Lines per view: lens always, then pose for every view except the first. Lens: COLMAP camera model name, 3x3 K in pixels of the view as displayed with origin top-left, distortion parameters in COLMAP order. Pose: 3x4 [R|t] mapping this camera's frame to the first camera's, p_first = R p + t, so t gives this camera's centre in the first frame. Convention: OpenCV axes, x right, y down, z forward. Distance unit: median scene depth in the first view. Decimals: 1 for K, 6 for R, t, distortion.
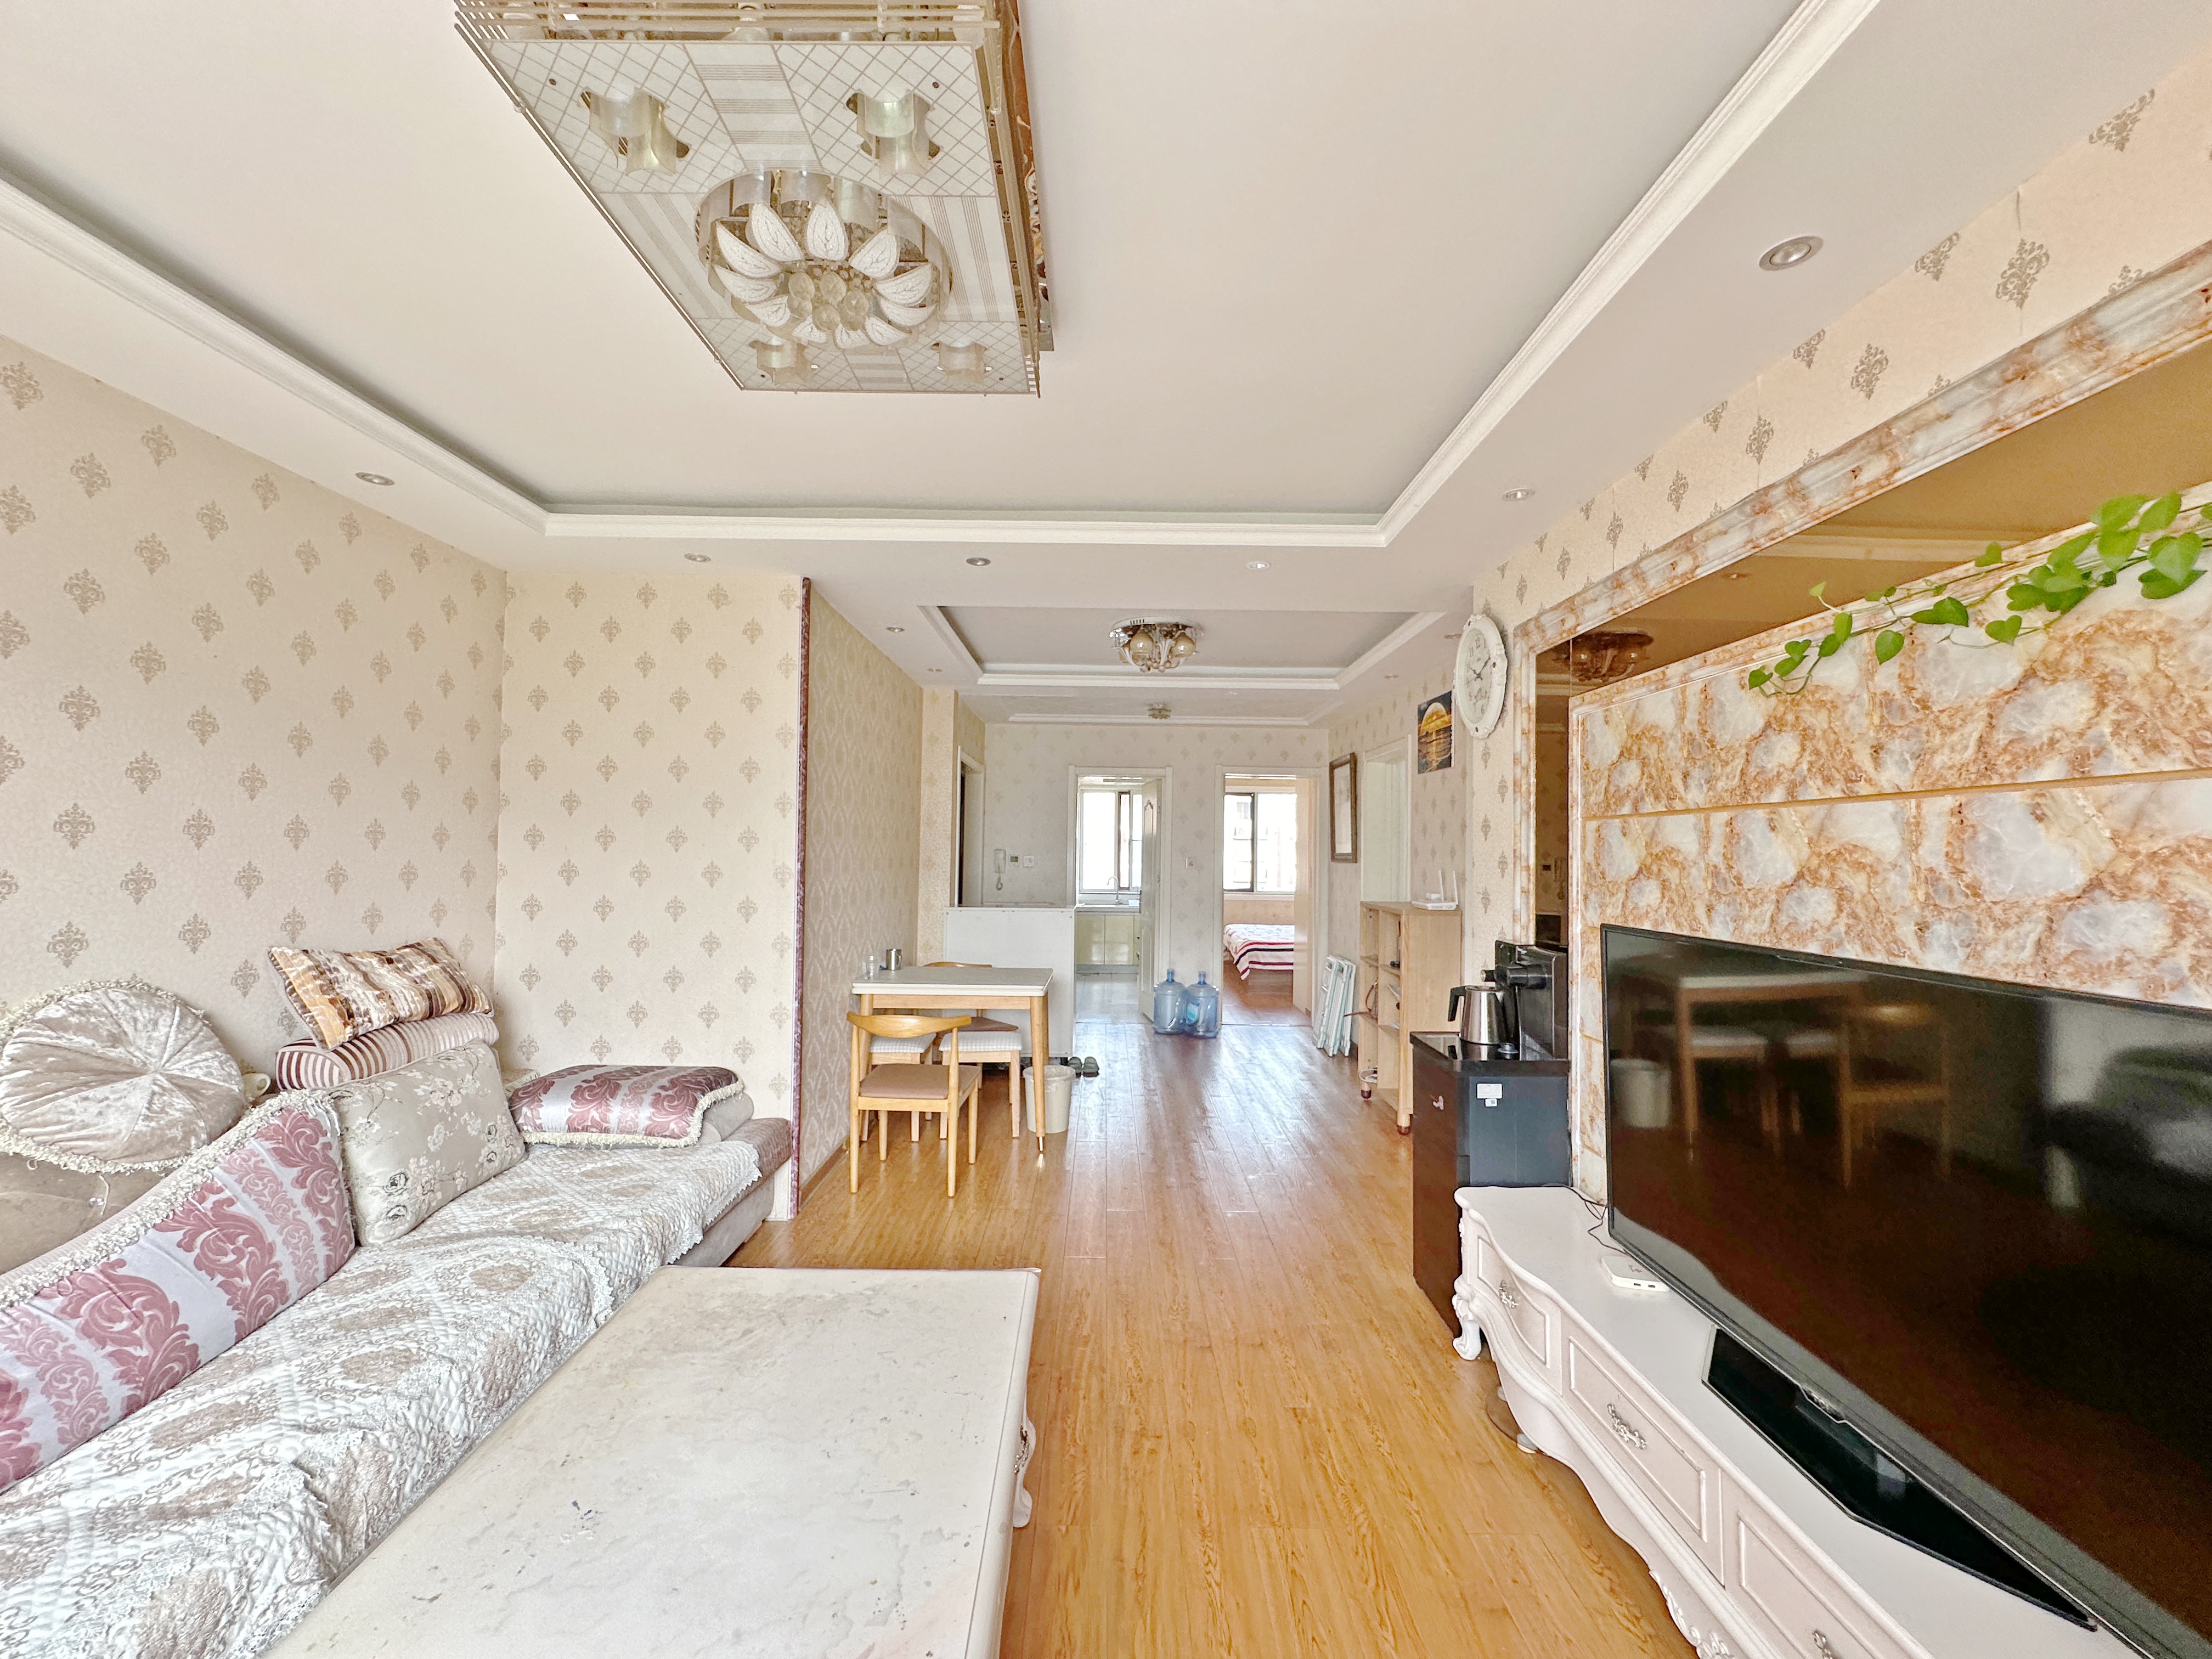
lens RADIAL K [[880.0, 0, 1107.4], [0, 880.0, 833.2], [0, 0, 1]] dist [-0.000708, 0.000353]
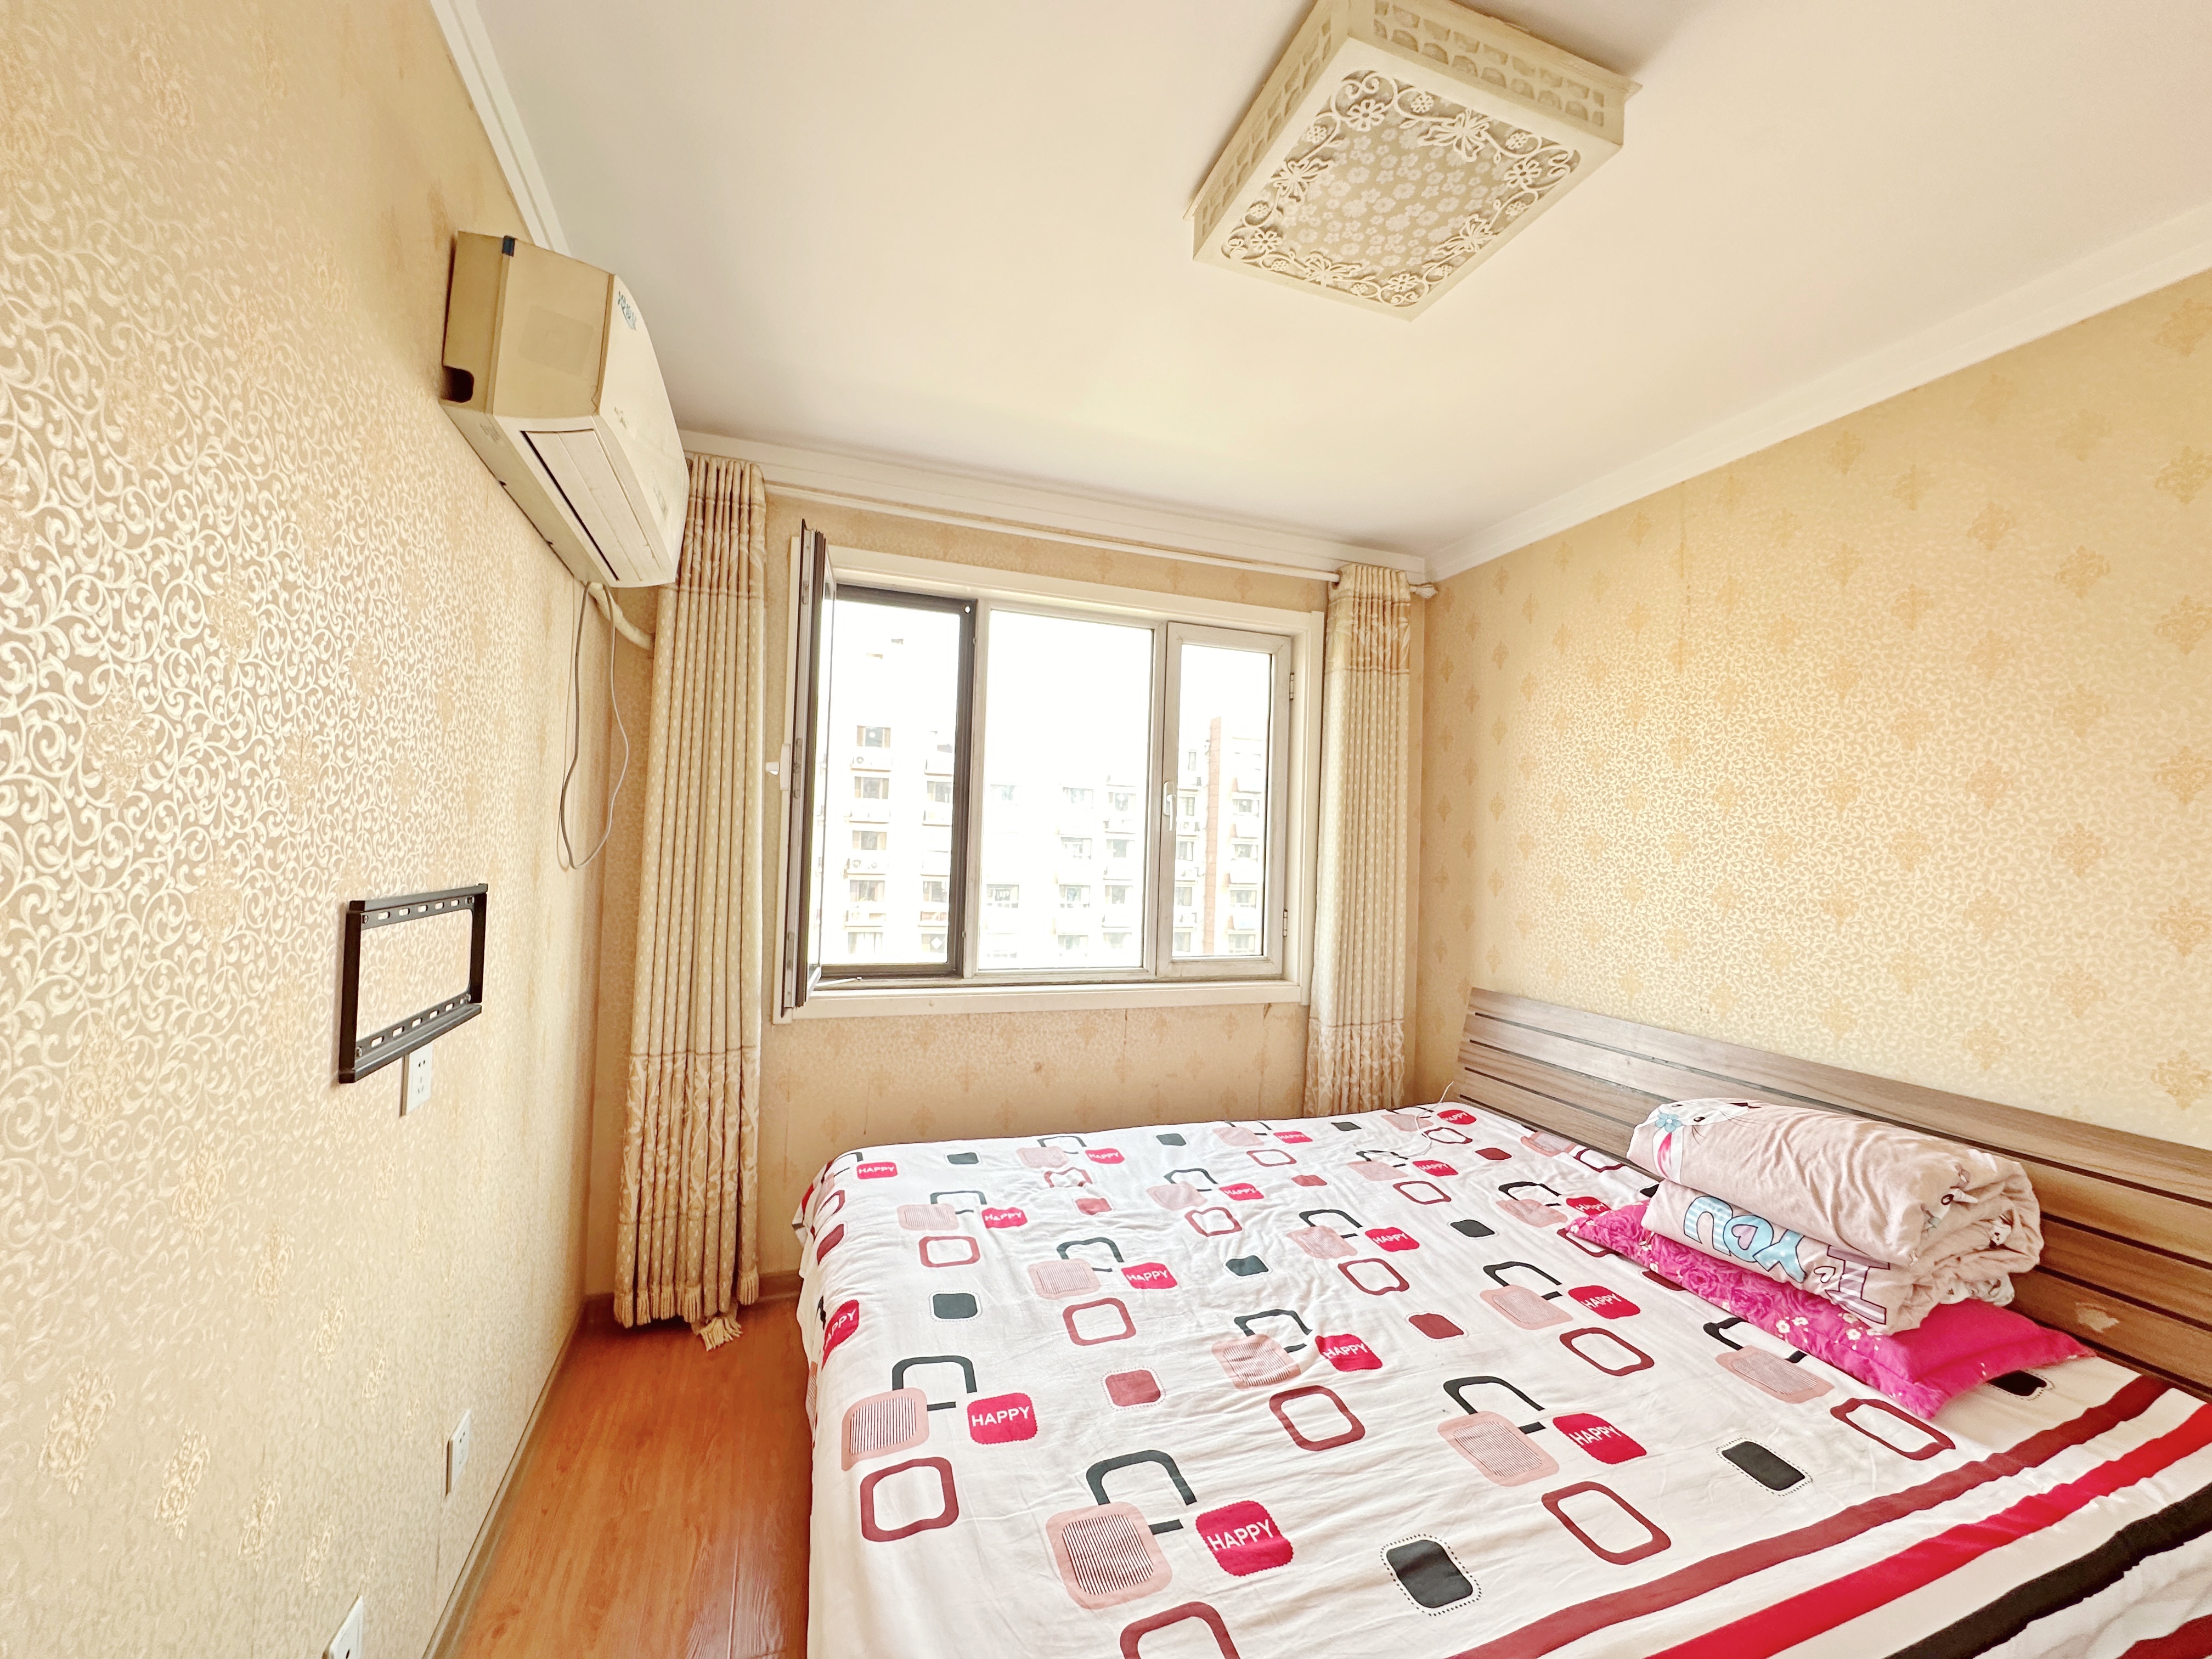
lens RADIAL K [[880.0, 0, 1110.5], [0, 880.0, 836.4], [0, 0, 1]] dist [-0.000708, 0.000353]
pose [[0.939177, 0.029112, 0.342197, 0.187630], [-0.030295, 0.999539, -0.001889, 0.041449], [-0.342094, -0.008592, 0.939626, 1.179080]]
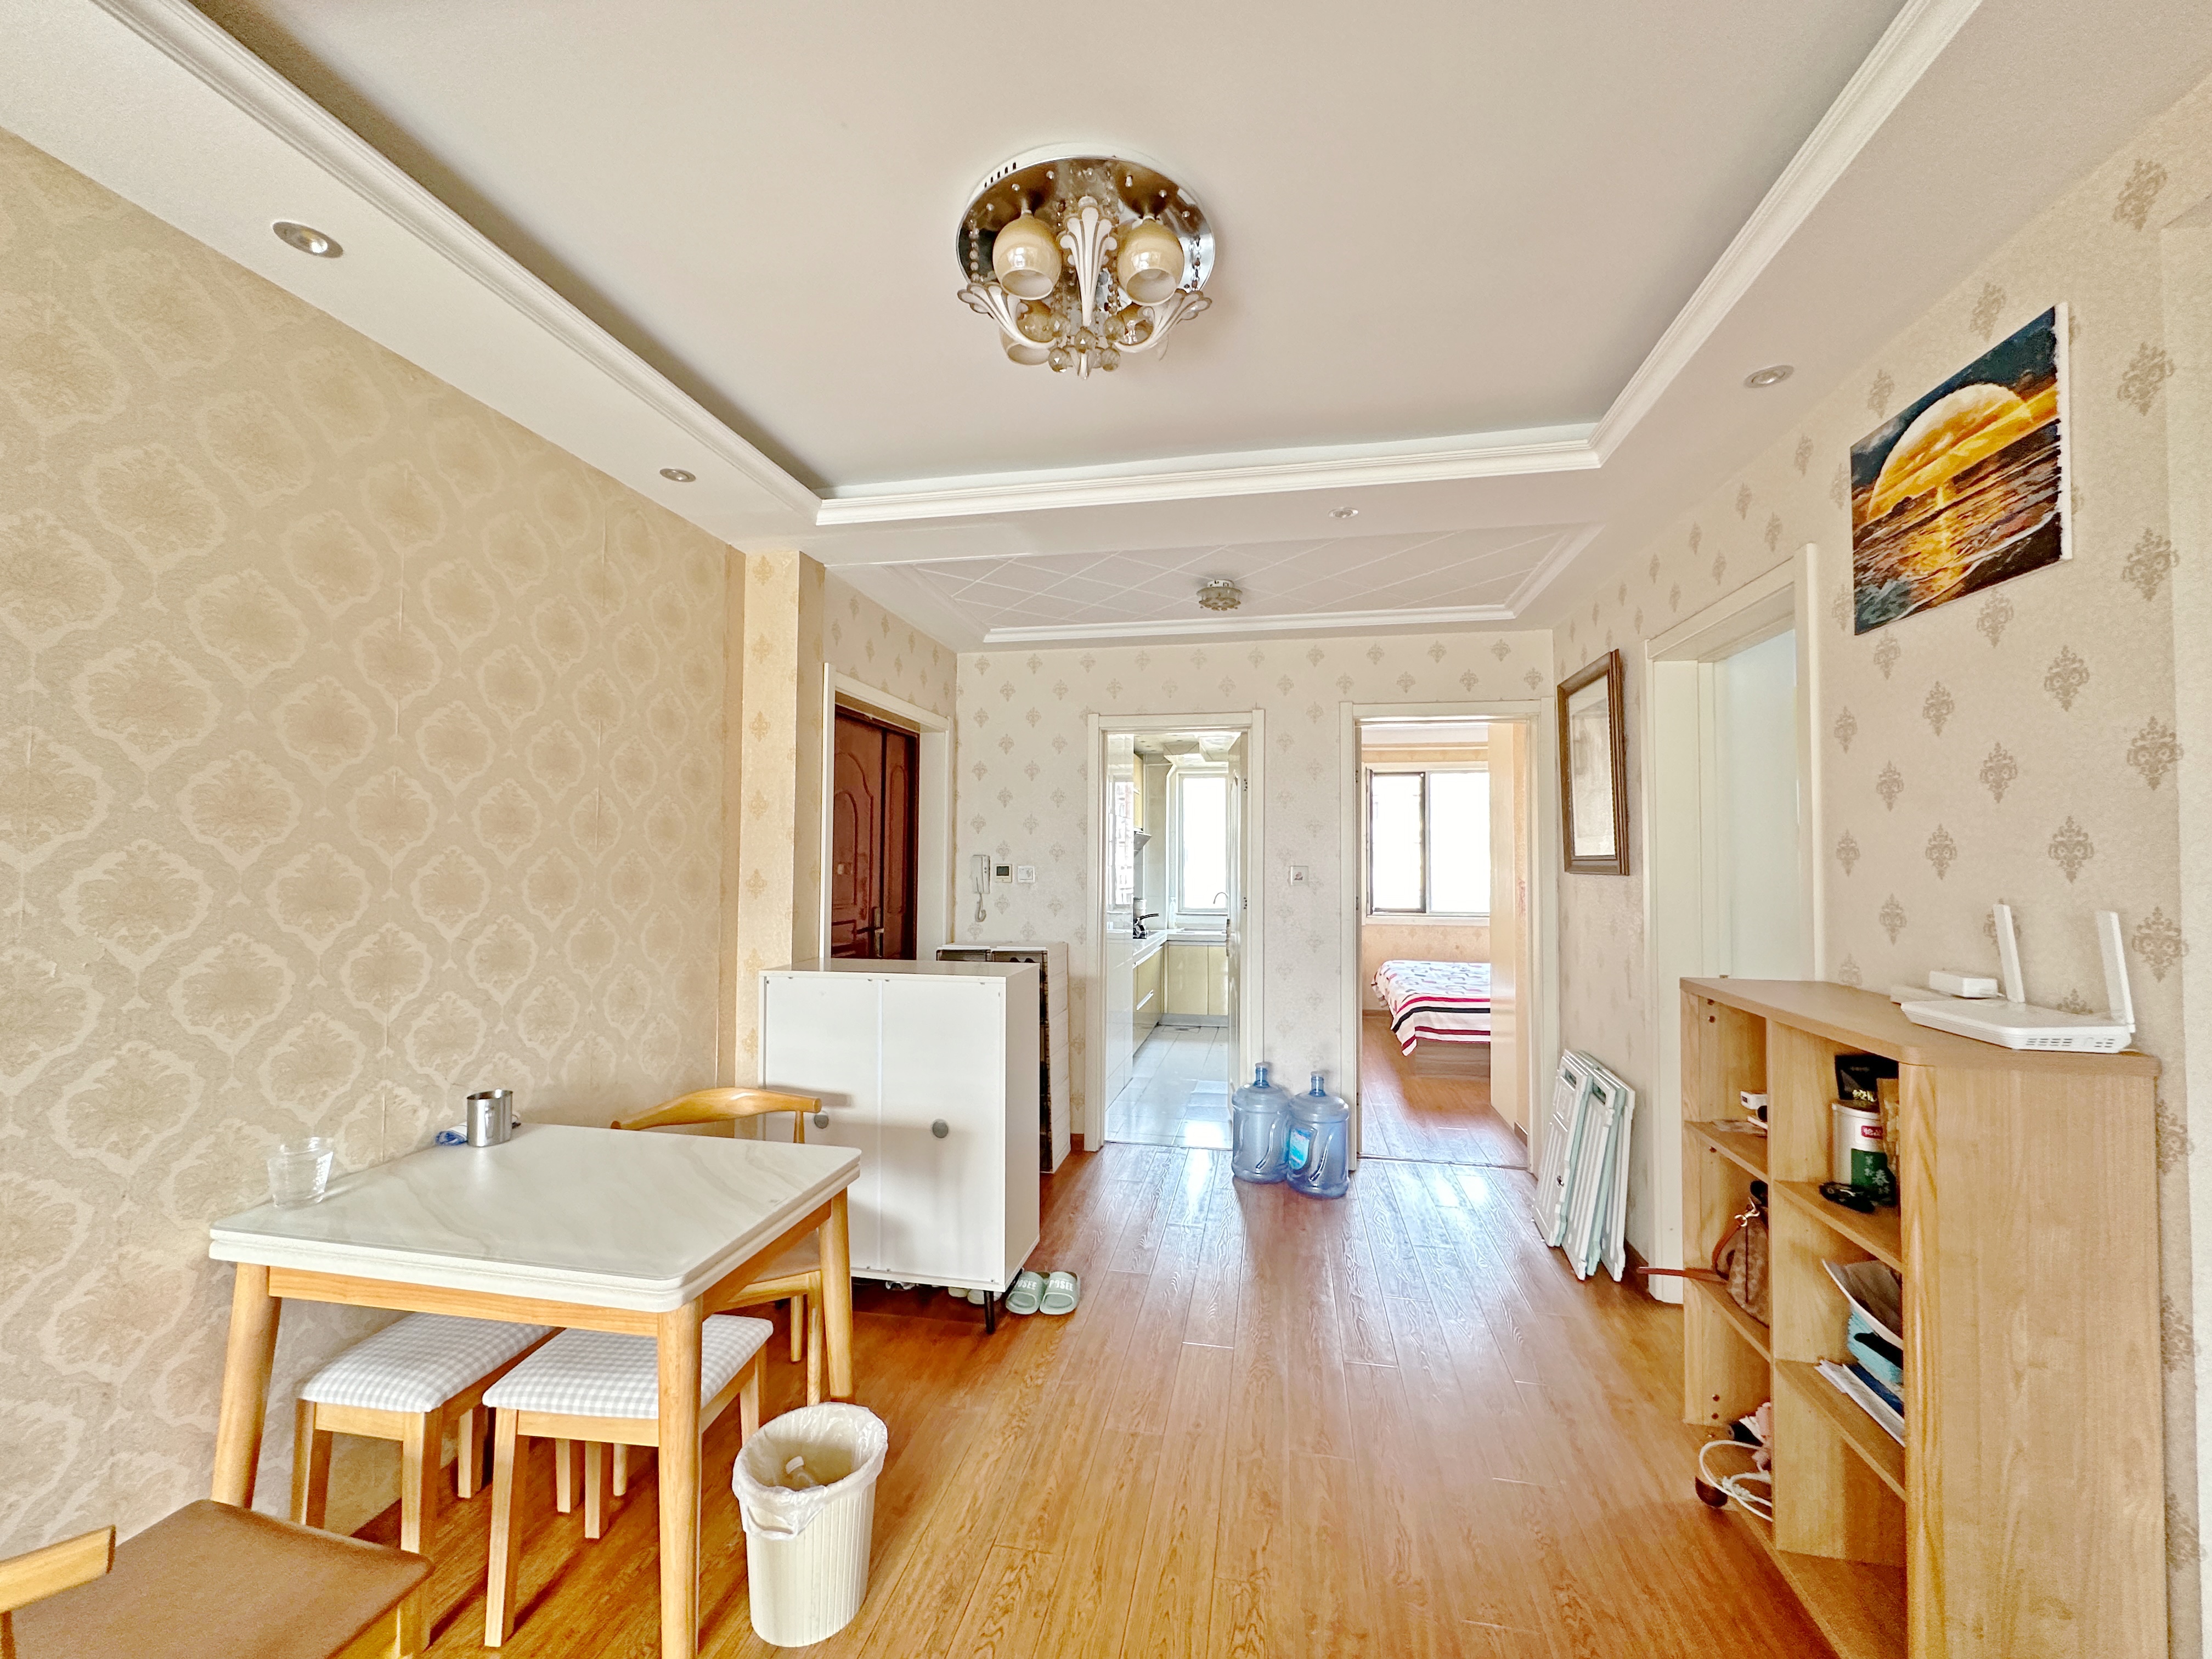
lens RADIAL K [[880.0, 0, 1111.2], [0, 880.0, 831.2], [0, 0, 1]] dist [-0.000708, 0.000353]
pose [[0.982036, -0.015427, -0.188060, 0.084487], [0.013705, 0.999851, -0.010453, 0.009379], [0.188194, 0.007688, 0.982102, 0.421613]]
